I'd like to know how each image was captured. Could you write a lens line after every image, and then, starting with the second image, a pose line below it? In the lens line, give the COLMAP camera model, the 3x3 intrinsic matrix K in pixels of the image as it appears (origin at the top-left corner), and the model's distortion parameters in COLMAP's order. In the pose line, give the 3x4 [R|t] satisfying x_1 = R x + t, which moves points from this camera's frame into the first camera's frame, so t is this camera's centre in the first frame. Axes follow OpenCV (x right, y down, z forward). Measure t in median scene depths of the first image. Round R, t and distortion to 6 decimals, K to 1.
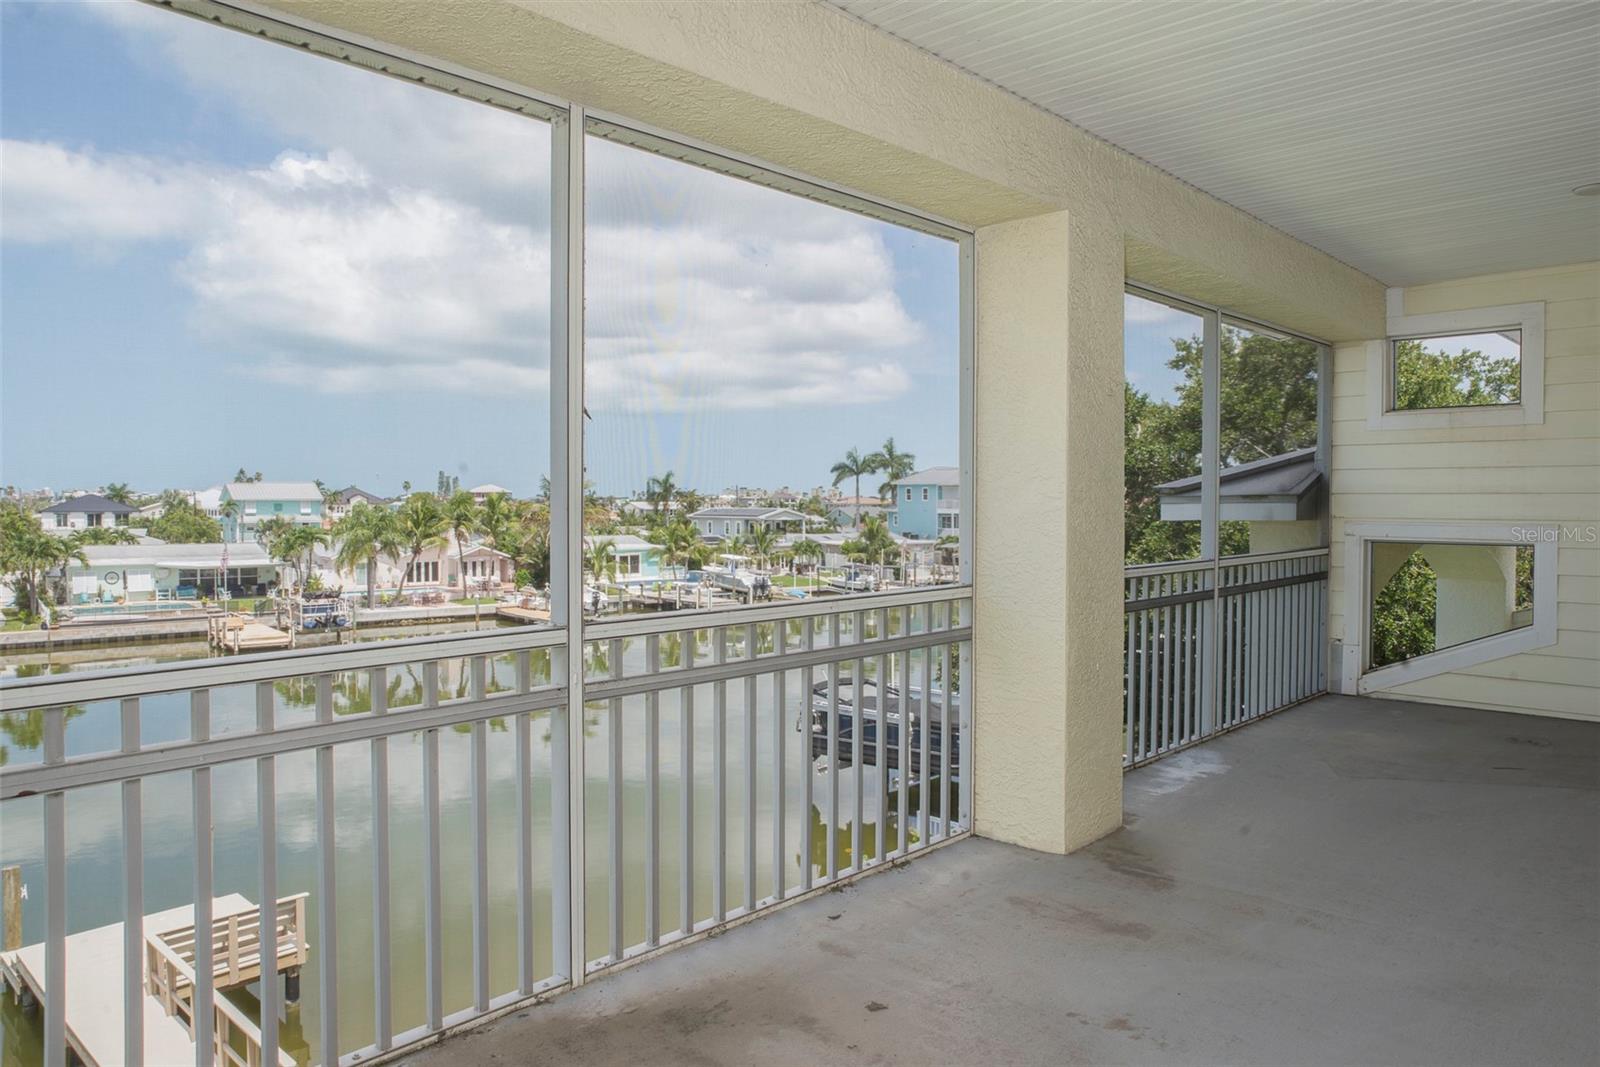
lens RADIAL K [[1121.3, 0, 800.0], [0, 1121.3, 533.5], [0, 0, 1]] dist [-0.056365, 0.092429]
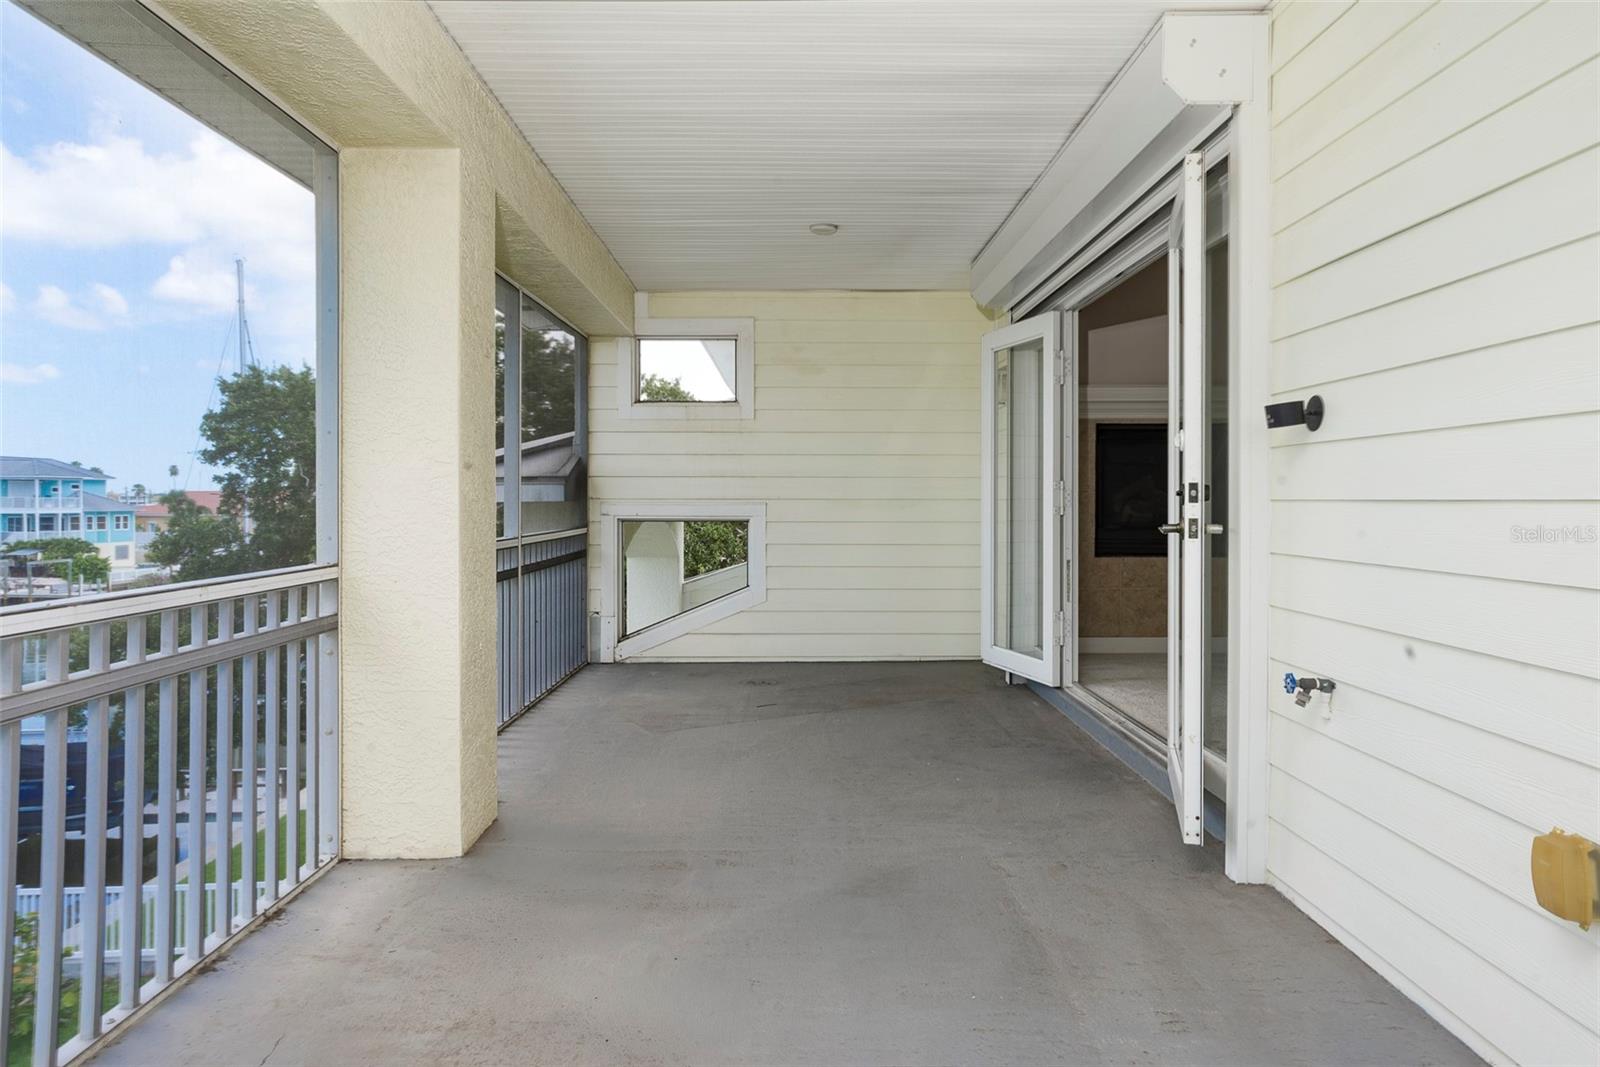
lens RADIAL K [[1099.4, 0, 775.6], [0, 1099.4, 510.7], [0, 0, 1]] dist [-0.045332, 0.115139]
pose [[0.711617, -0.003502, 0.702559, -0.196875], [0.021773, 0.999617, -0.017070, 0.027278], [-0.702231, 0.027444, 0.711420, 0.174232]]
